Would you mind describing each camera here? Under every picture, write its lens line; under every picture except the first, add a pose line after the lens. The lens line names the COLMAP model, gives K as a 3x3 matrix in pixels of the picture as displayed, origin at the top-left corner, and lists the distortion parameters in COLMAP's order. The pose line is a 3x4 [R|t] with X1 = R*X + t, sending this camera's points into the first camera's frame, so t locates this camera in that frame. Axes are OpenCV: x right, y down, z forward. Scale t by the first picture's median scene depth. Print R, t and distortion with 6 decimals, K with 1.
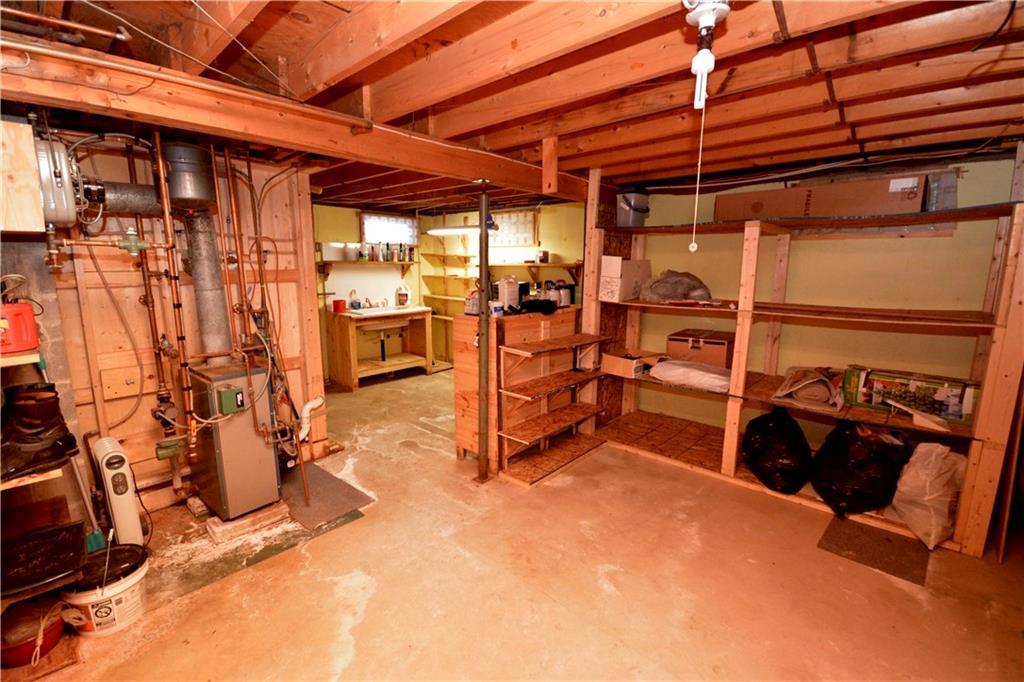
lens RADIAL K [[451.4, 0, 508.6], [0, 451.4, 342.2], [0, 0, 1]] dist [-0.003954, -0.000999]
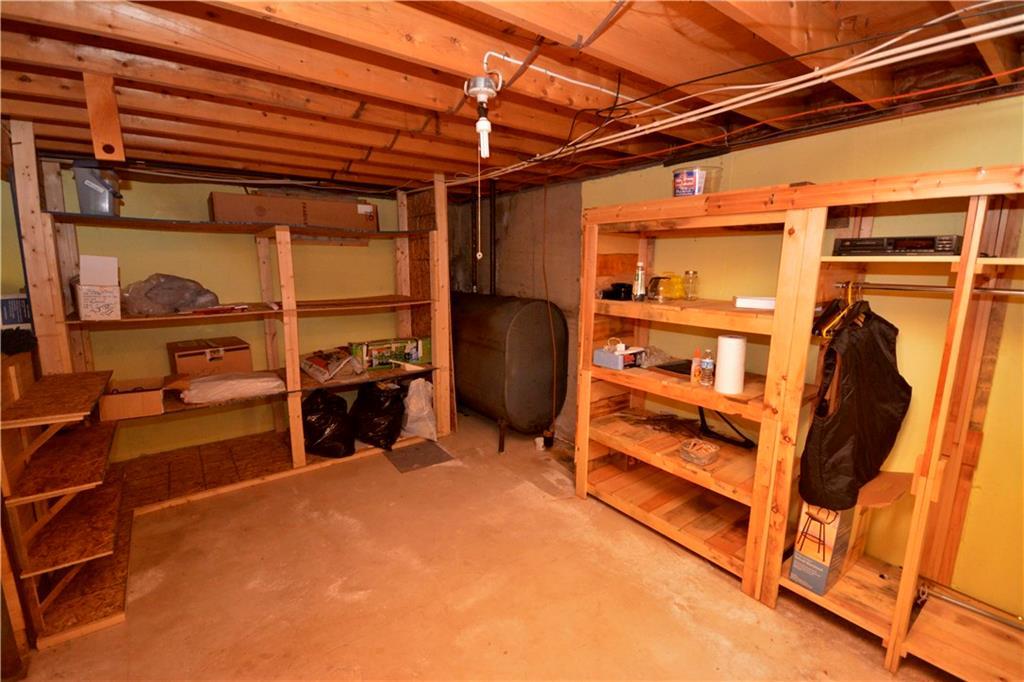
lens RADIAL K [[451.4, 0, 507.7], [0, 451.4, 340.6], [0, 0, 1]] dist [-0.003954, -0.000999]
pose [[0.172964, -0.165733, 0.970884, -0.446620], [0.168406, 0.976201, 0.136639, -0.060656], [-0.970424, 0.139869, 0.196758, 0.314333]]
